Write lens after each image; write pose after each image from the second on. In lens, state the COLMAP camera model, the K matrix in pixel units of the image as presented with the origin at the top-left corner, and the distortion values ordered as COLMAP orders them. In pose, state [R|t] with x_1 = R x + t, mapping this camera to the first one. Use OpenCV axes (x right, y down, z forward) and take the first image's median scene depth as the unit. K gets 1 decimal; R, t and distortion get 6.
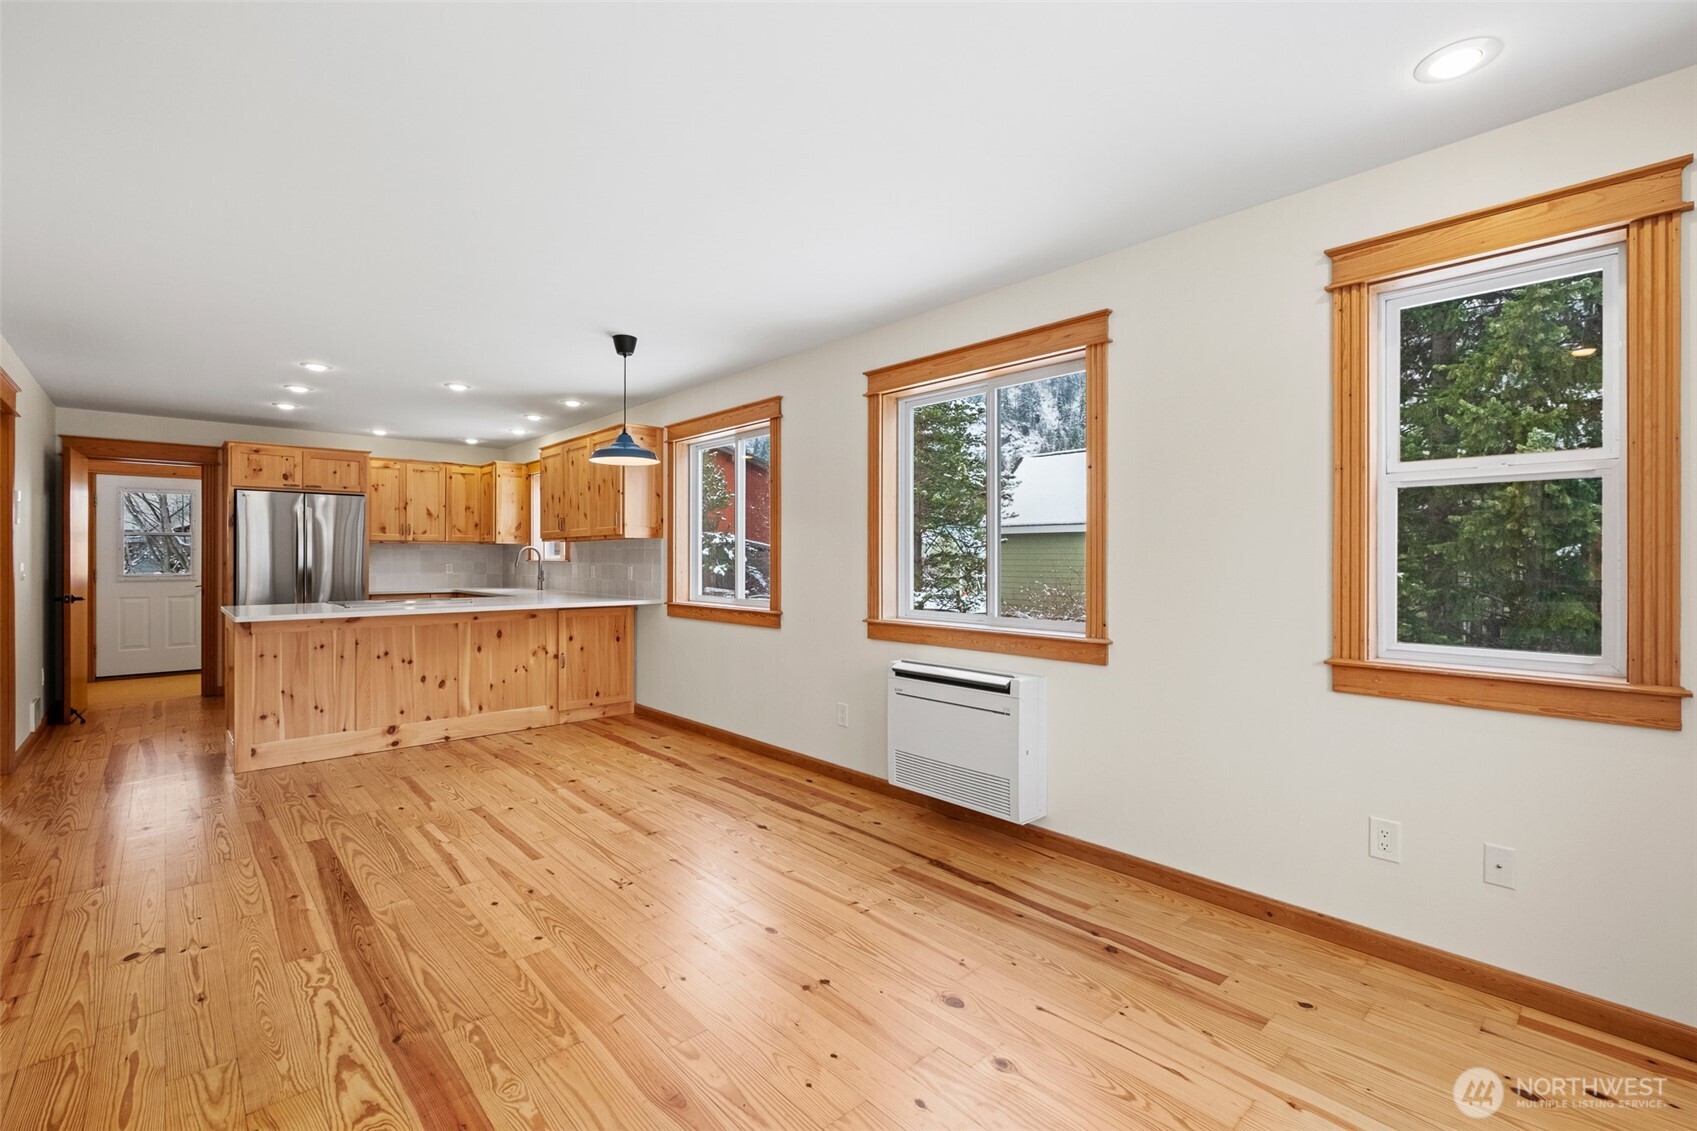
lens RADIAL K [[740.8, 0, 846.7], [0, 740.8, 555.2], [0, 0, 1]] dist [-0.002740, -0.000102]
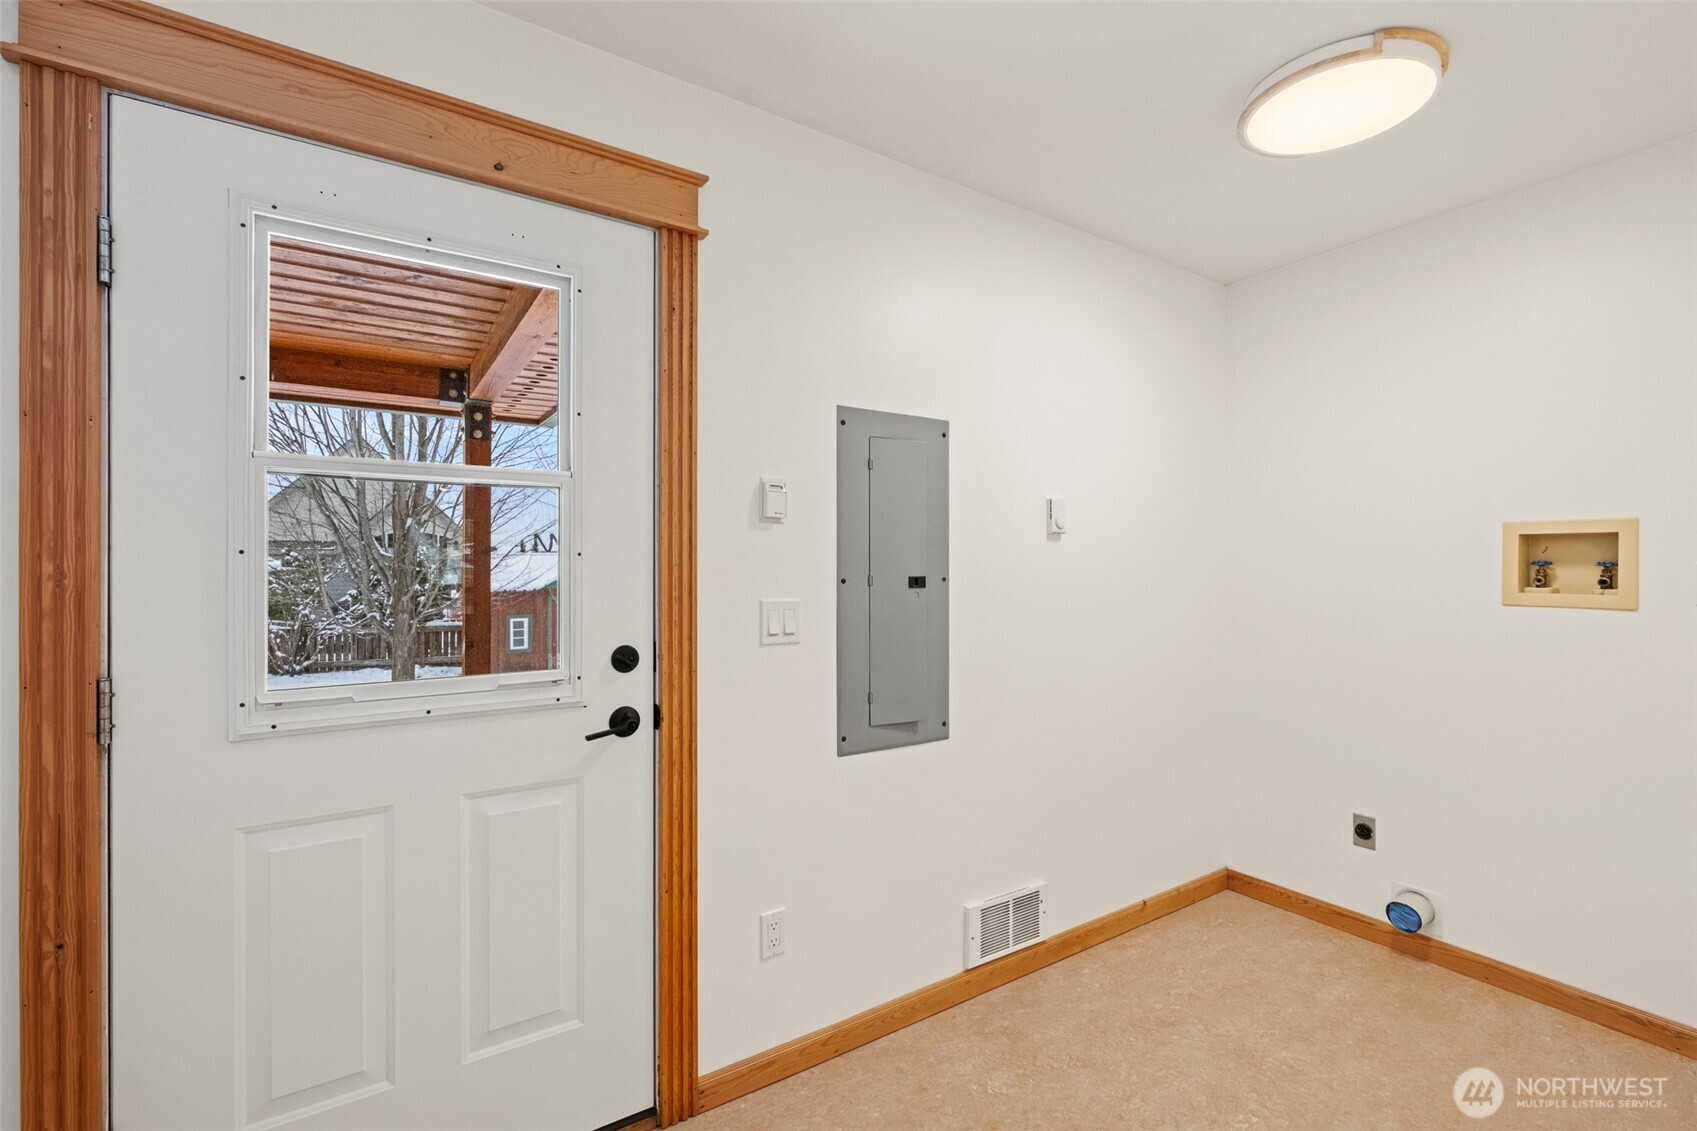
lens RADIAL K [[743.1, 0, 853.2], [0, 743.1, 563.4], [0, 0, 1]] dist [0.000223, 0.000162]
pose [[0.988582, -0.002814, -0.150655, -1.287805], [0.002345, 0.999992, -0.003291, -0.007669], [0.150663, 0.002901, 0.988581, 1.335033]]
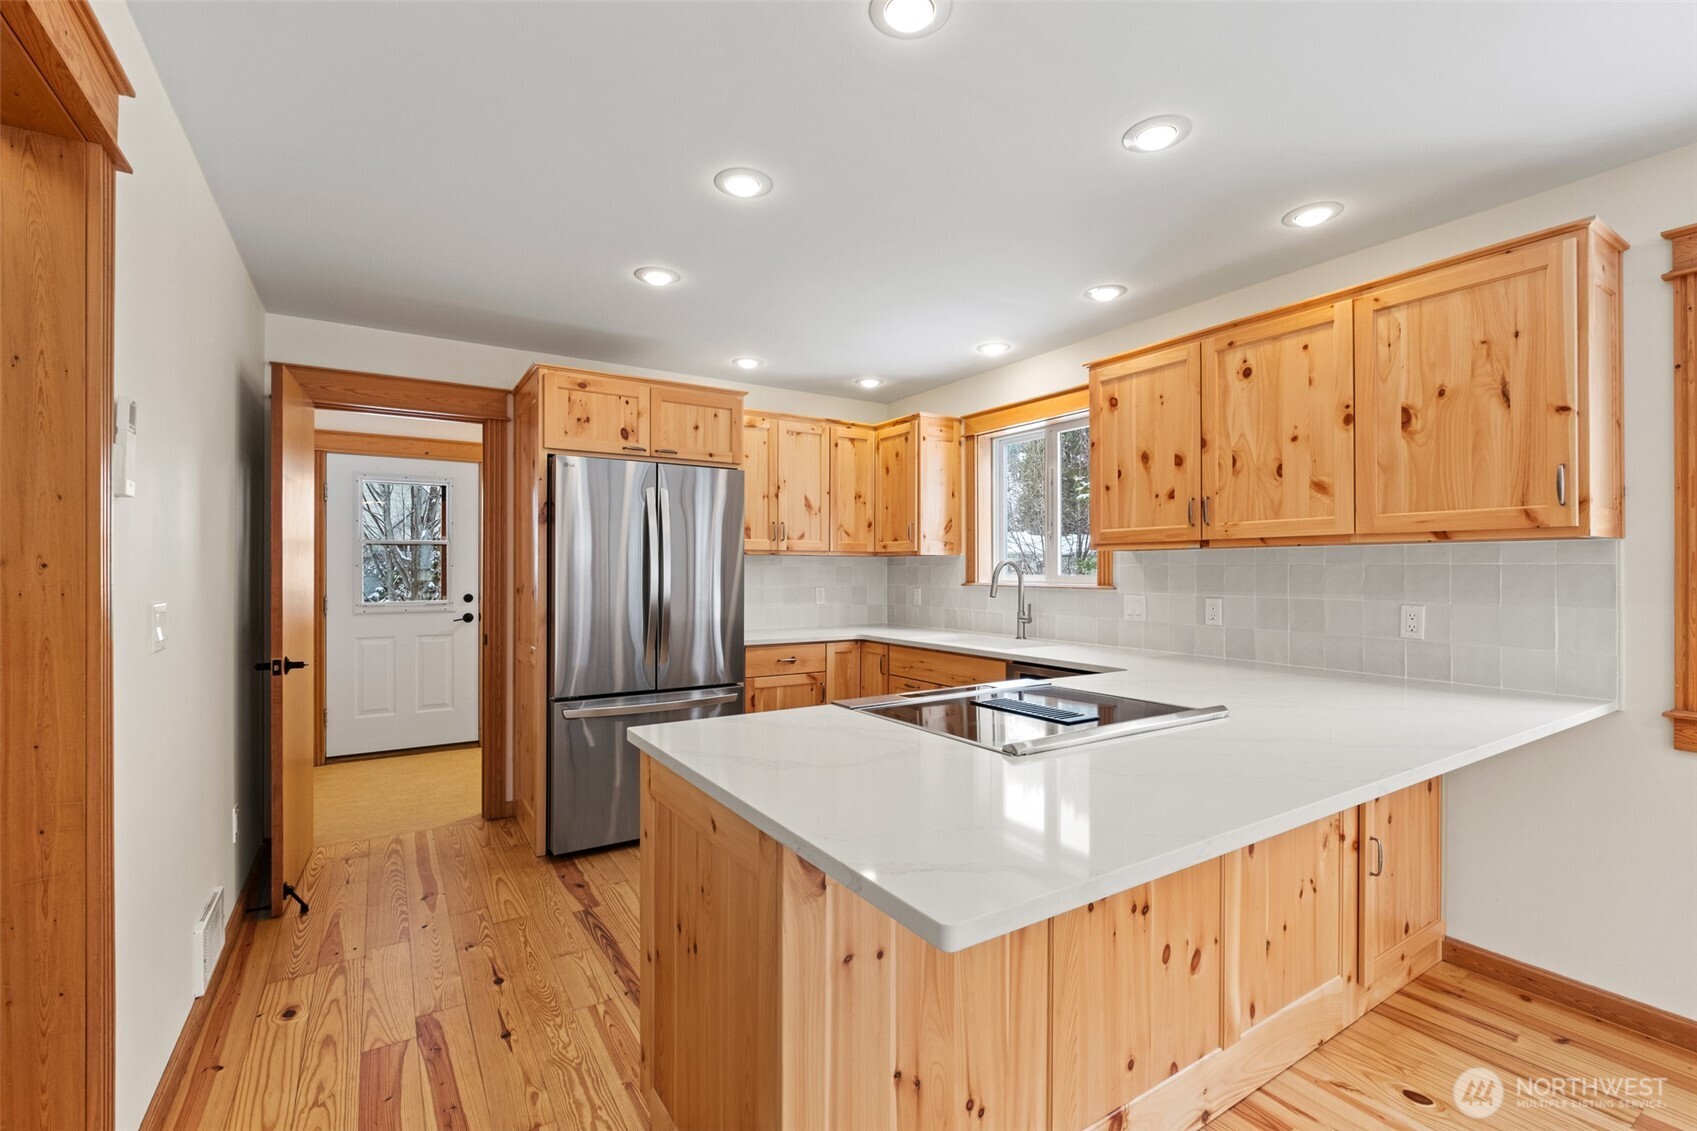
lens RADIAL K [[739.4, 0, 848.5], [0, 739.4, 565.5], [0, 0, 1]] dist [-0.004261, -0.000178]
pose [[0.984422, -0.000462, -0.175821, -0.721433], [-0.000084, 0.999995, -0.003096, -0.009500], [0.175821, 0.003062, 0.984417, 0.708255]]
